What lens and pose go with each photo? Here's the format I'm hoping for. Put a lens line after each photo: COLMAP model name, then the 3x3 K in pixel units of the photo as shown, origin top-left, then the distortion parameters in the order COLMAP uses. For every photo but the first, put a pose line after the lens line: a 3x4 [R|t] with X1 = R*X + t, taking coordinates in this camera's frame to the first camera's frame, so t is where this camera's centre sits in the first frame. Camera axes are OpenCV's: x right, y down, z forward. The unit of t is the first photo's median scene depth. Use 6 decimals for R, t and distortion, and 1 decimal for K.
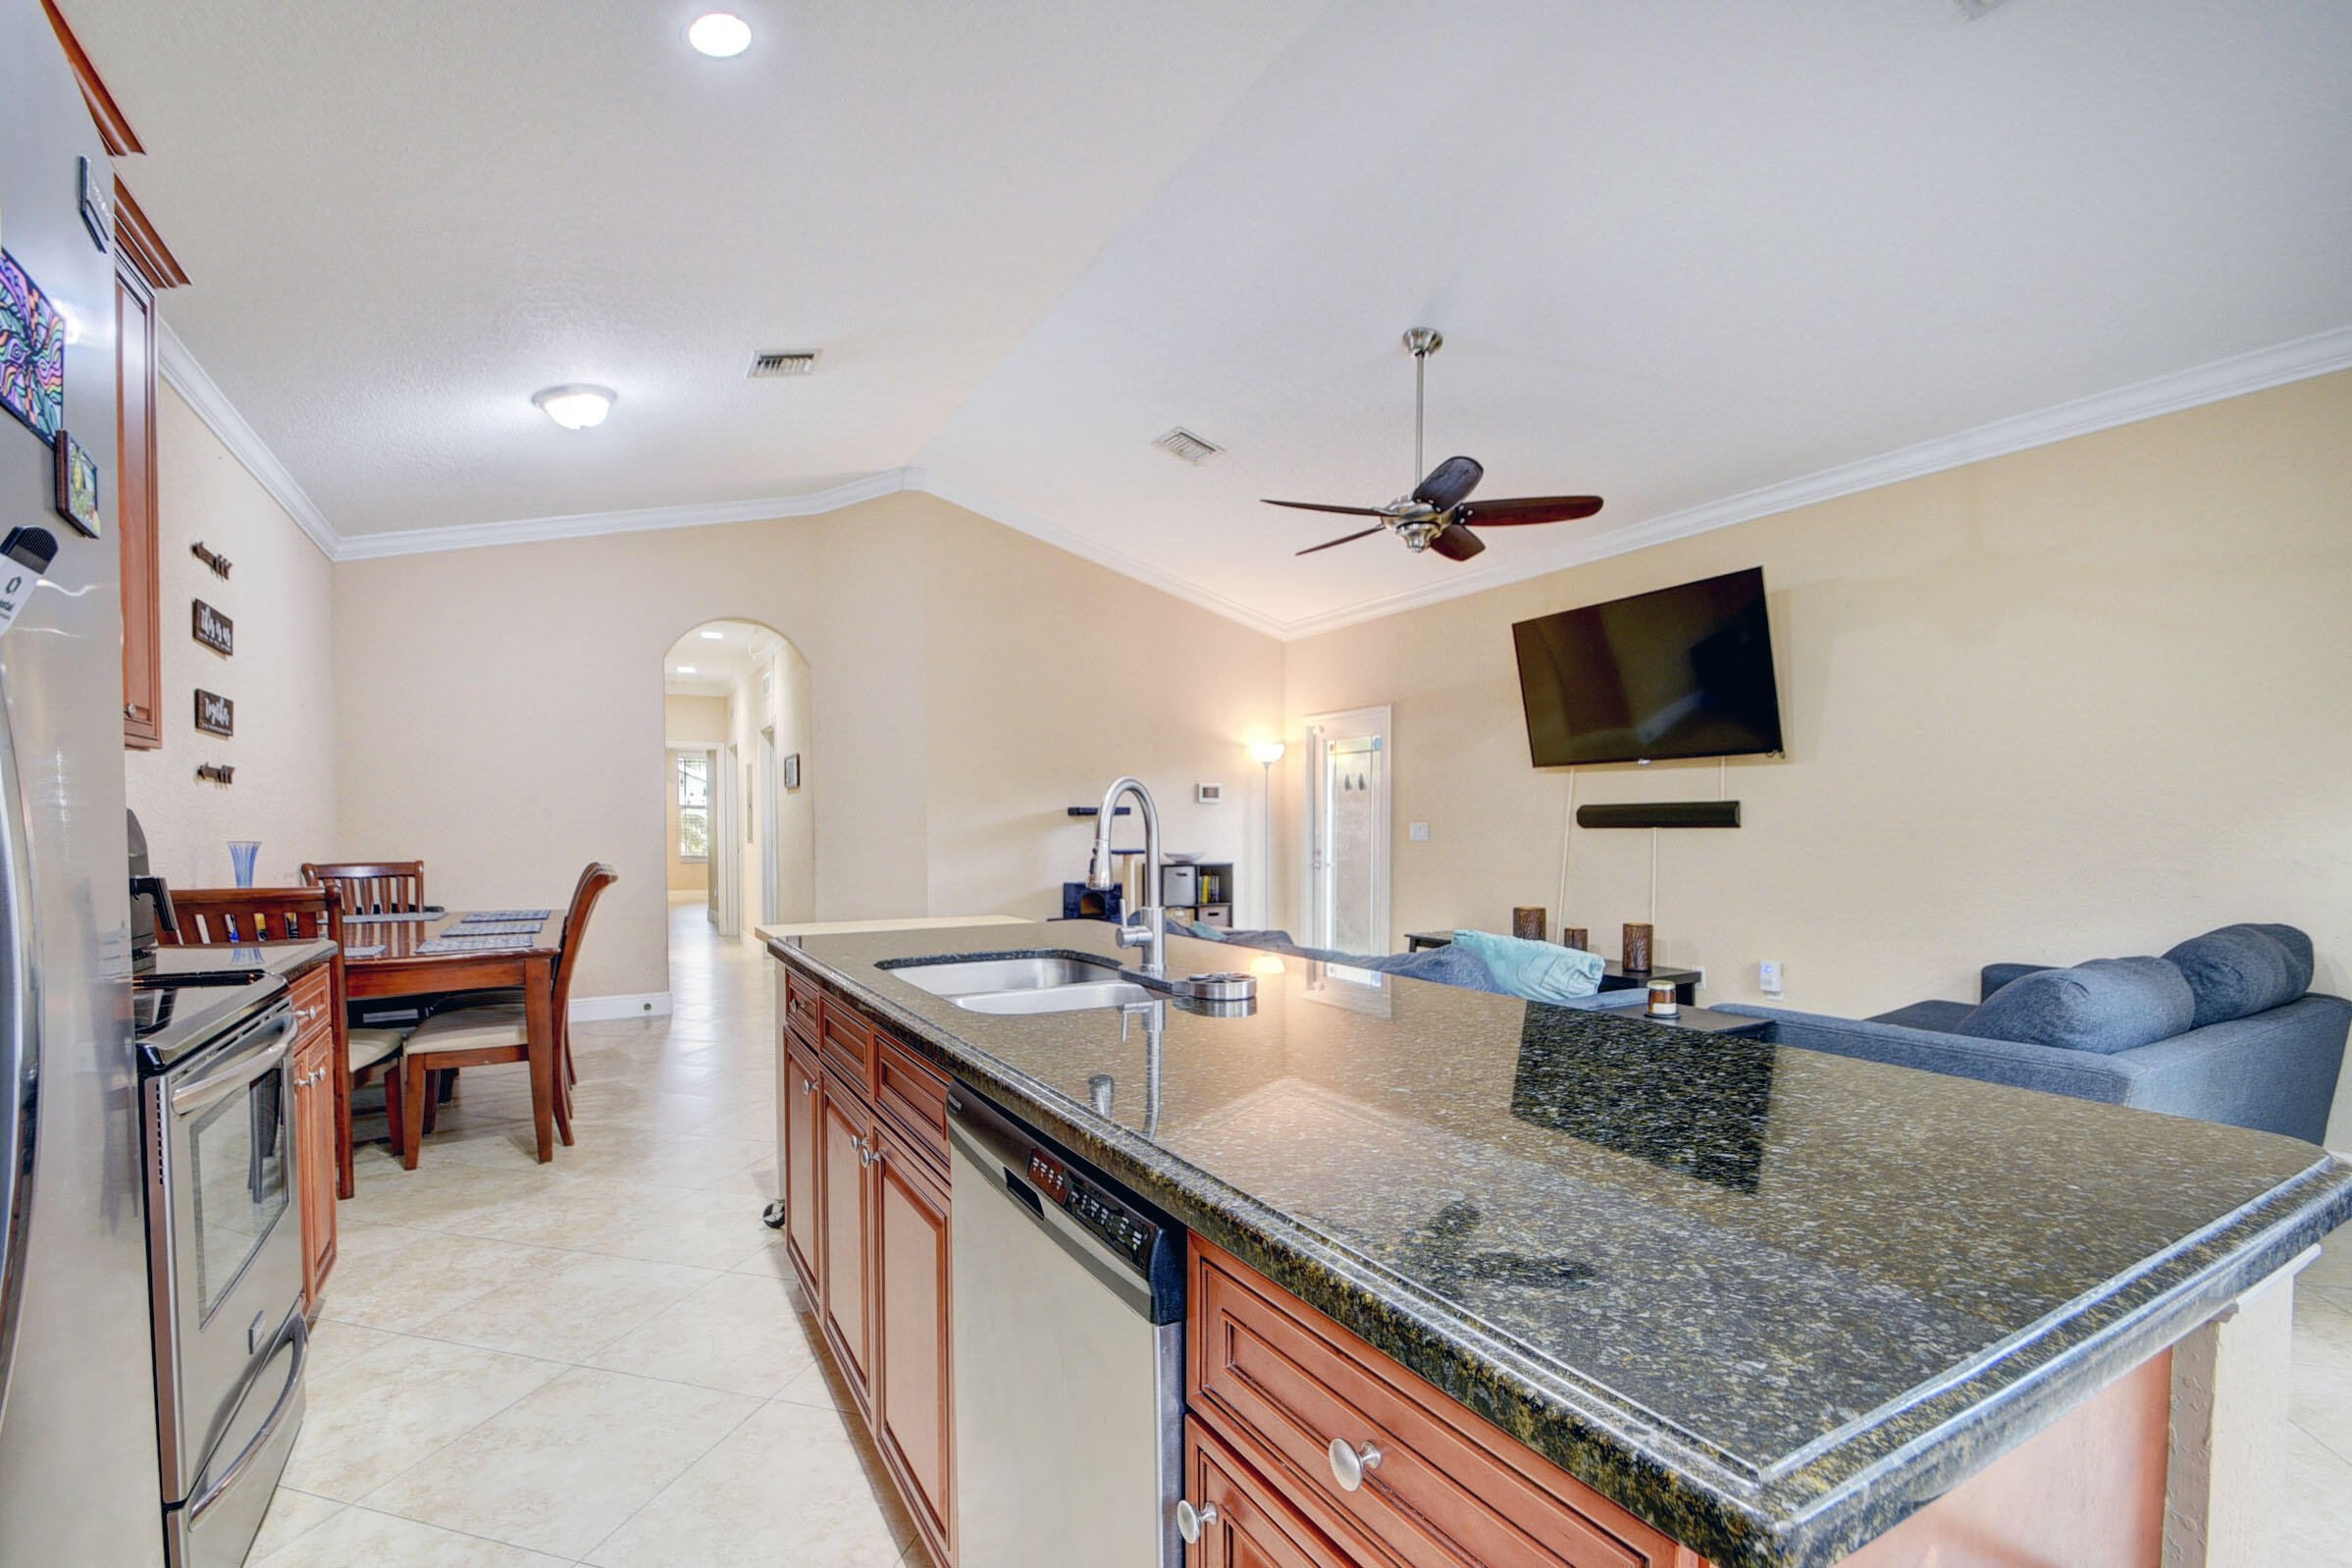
lens RADIAL K [[1037.1, 0, 1160.3], [0, 1037.1, 851.0], [0, 0, 1]] dist [0.014616, -0.016726]
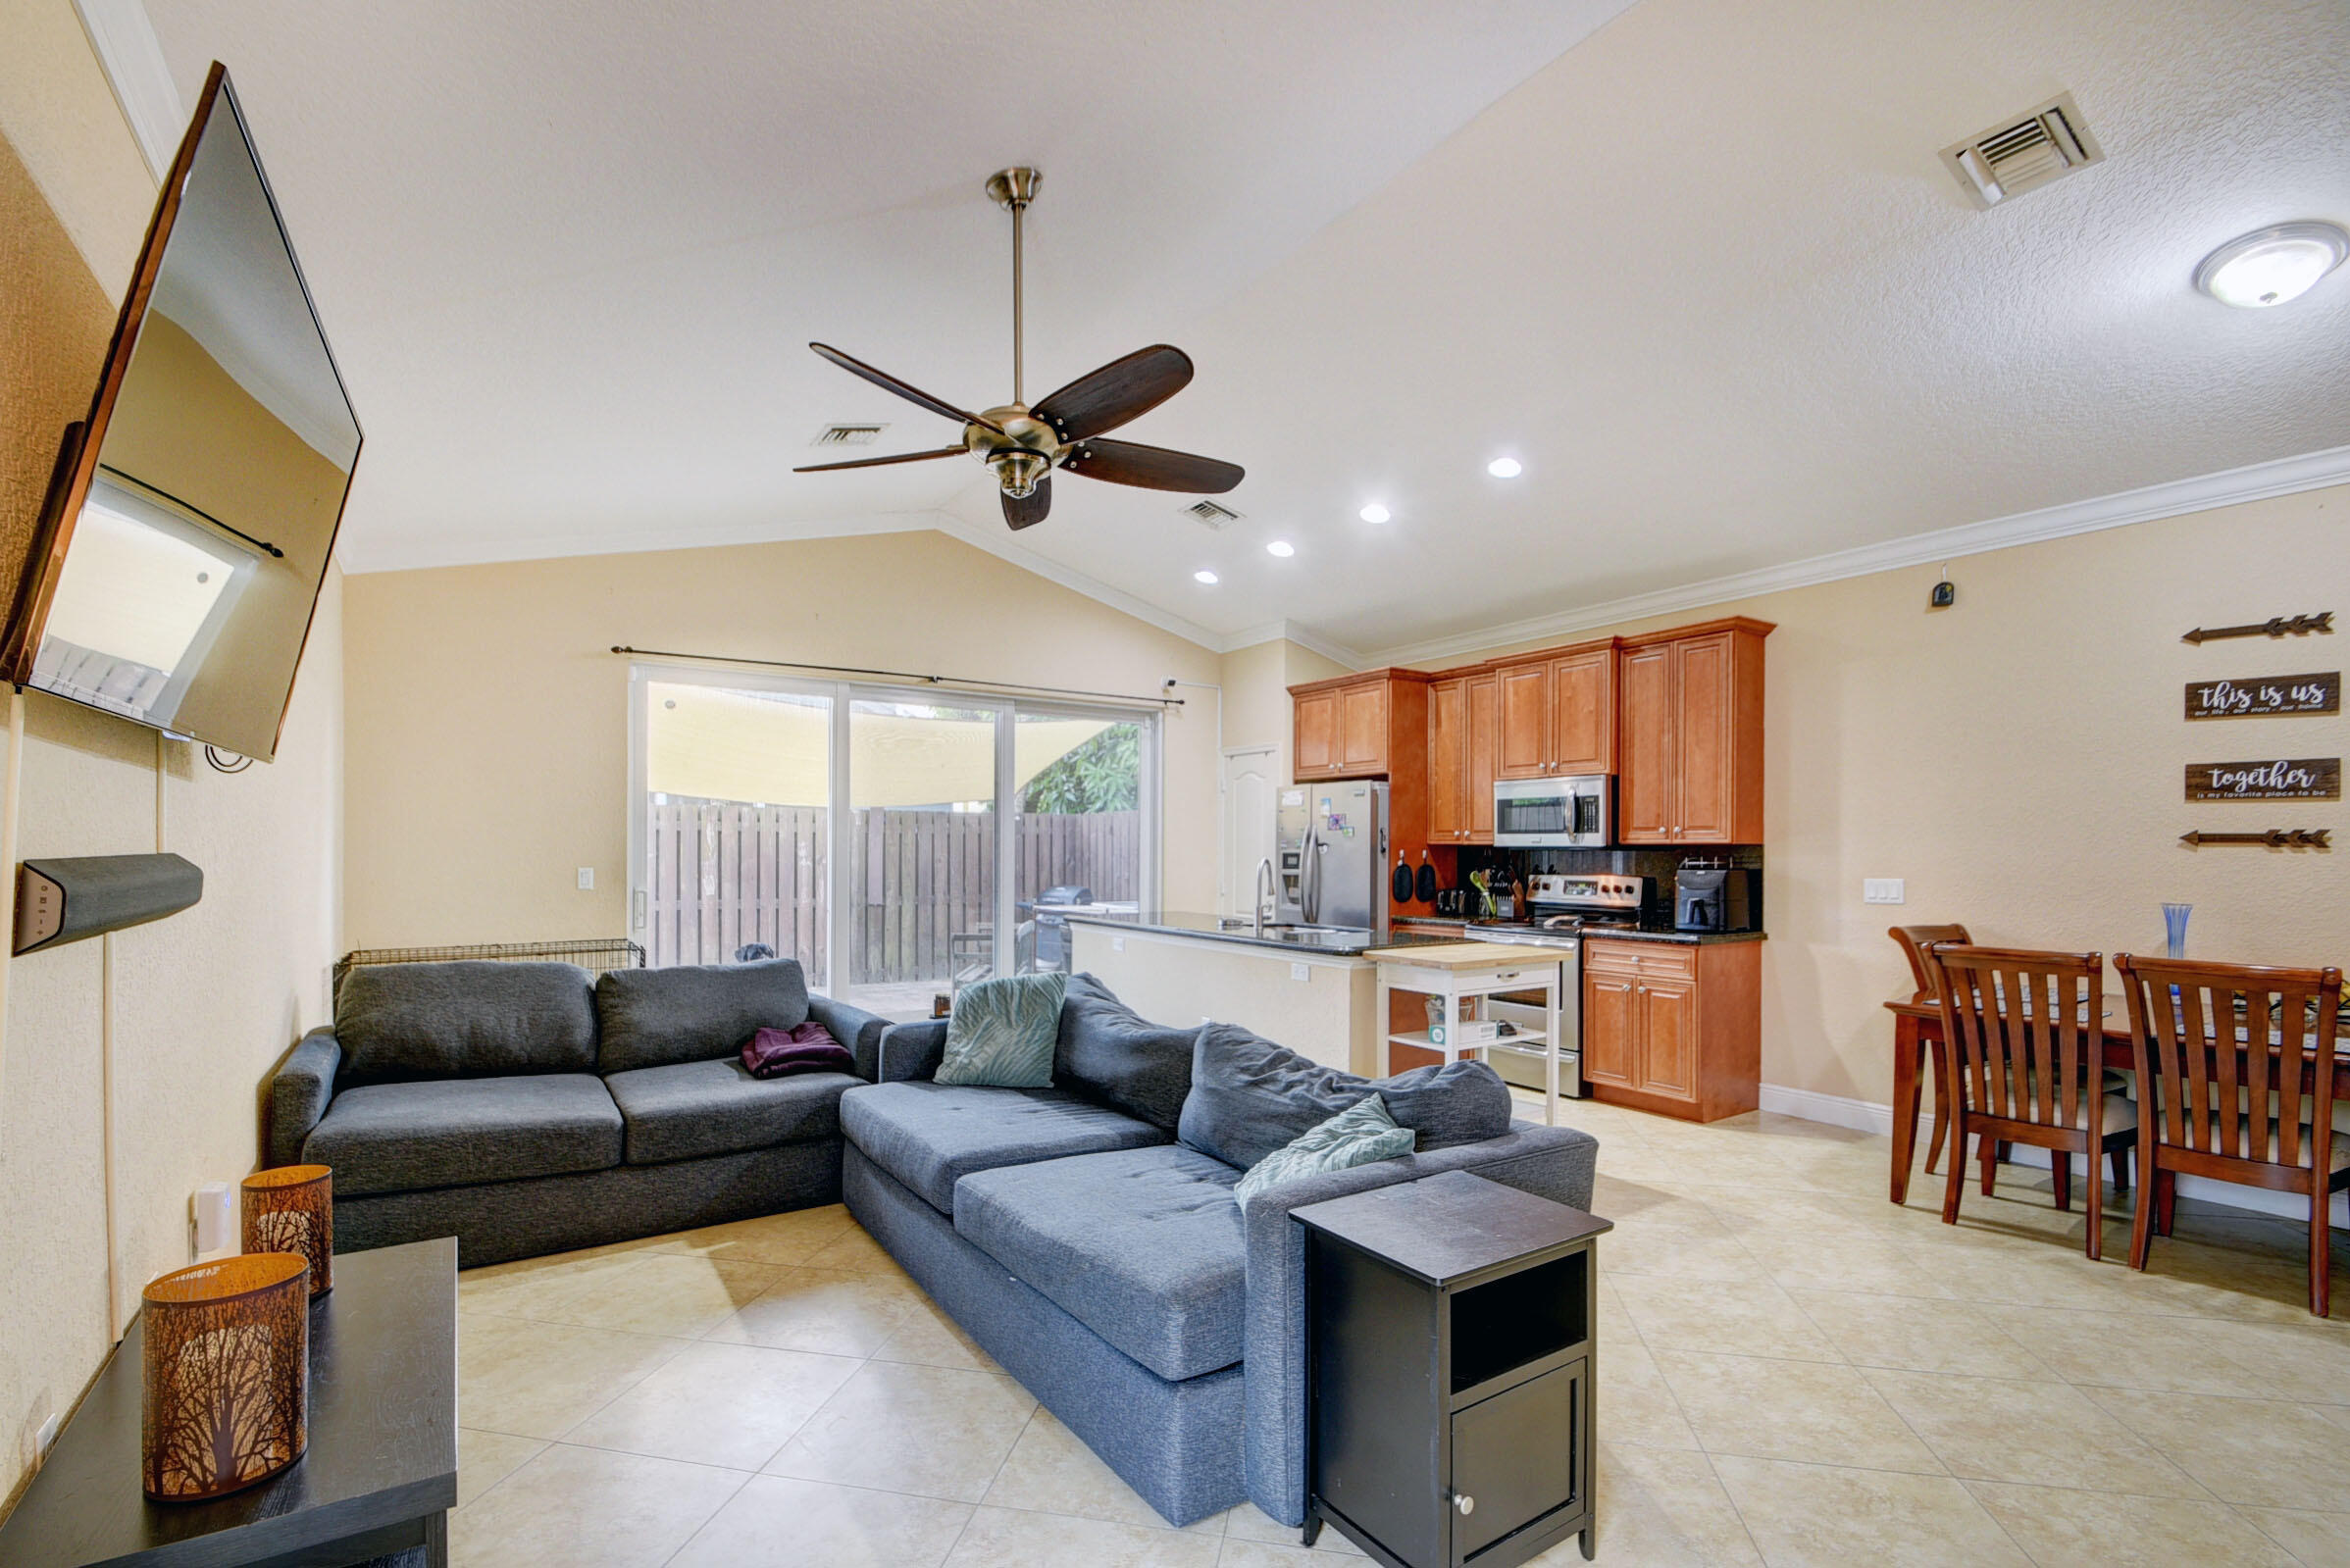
lens RADIAL K [[1042.4, 0, 1155.2], [0, 1042.4, 852.7], [0, 0, 1]] dist [0.001750, -0.009755]
pose [[-0.997668, -0.001970, -0.068225, 0.144366], [-0.004172, 0.999474, 0.032148, -0.055046], [0.068126, 0.032357, -0.997152, 1.195278]]
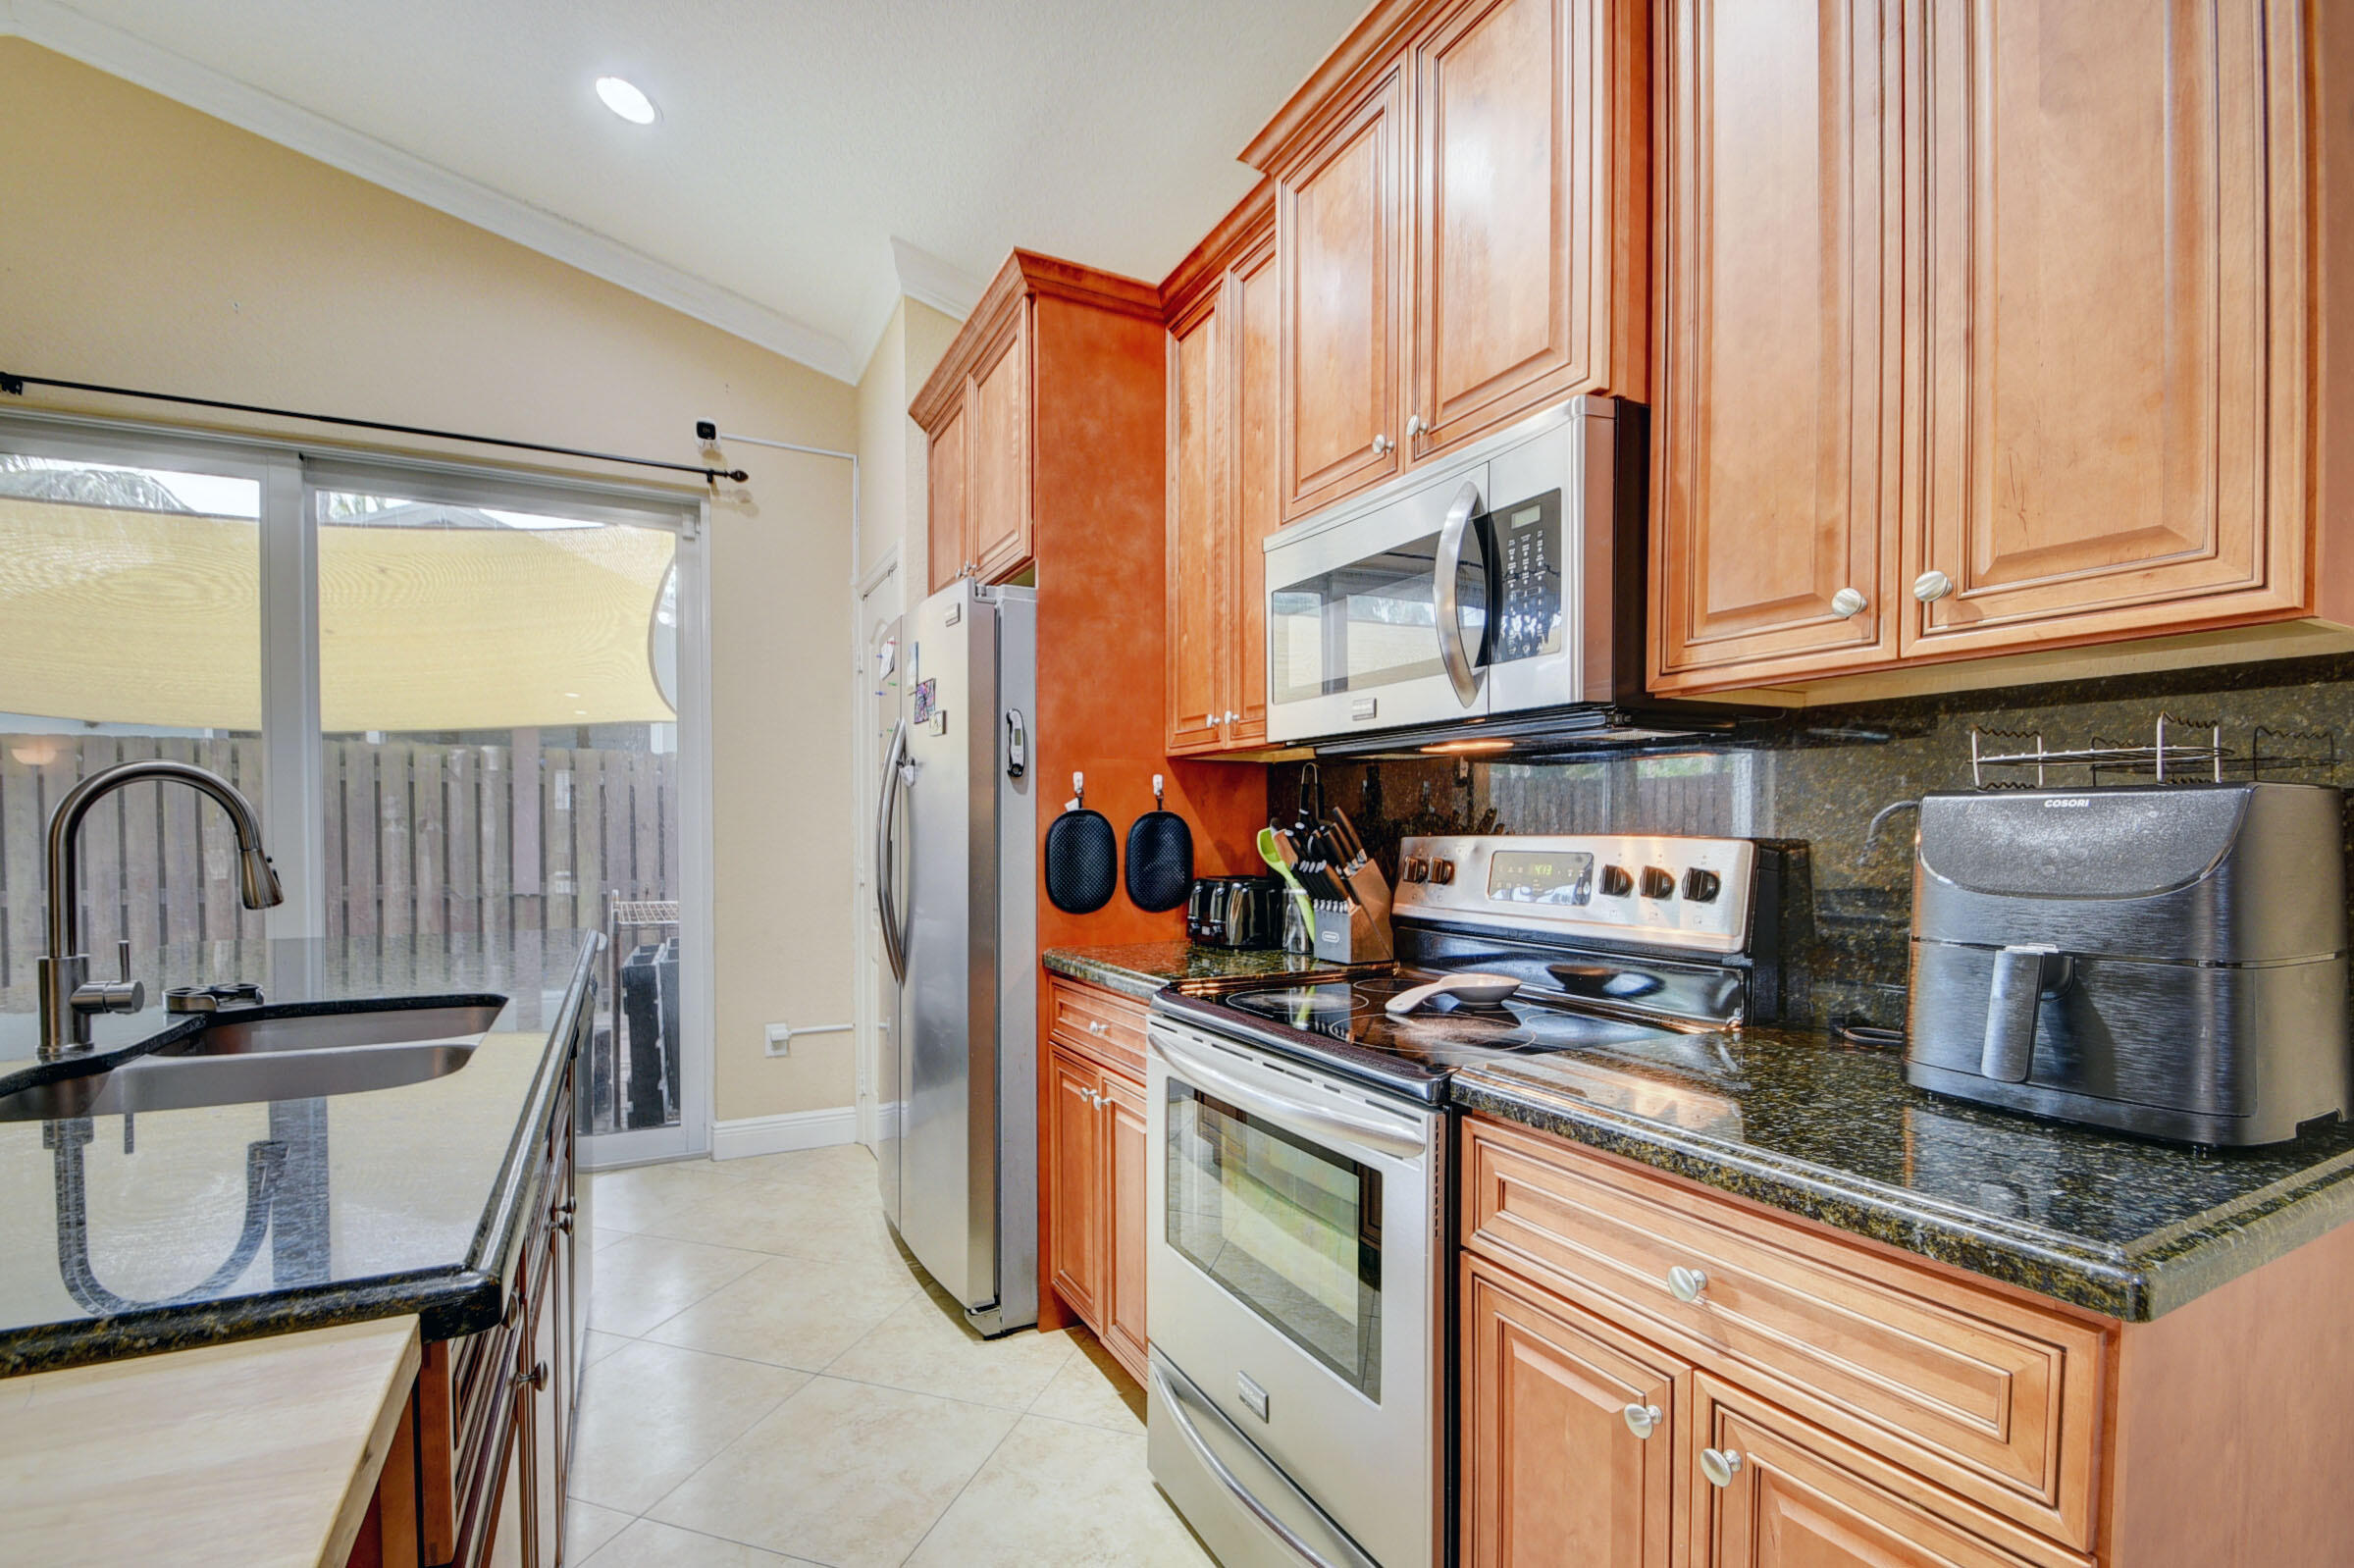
lens RADIAL K [[1038.2, 0, 1157.8], [0, 1038.2, 855.1], [0, 0, 1]] dist [0.013091, -0.017420]
pose [[-0.999171, 0.000274, 0.040713, -0.233492], [0.002519, 0.998478, 0.055102, -0.013467], [-0.040636, 0.055158, -0.997650, 0.528413]]
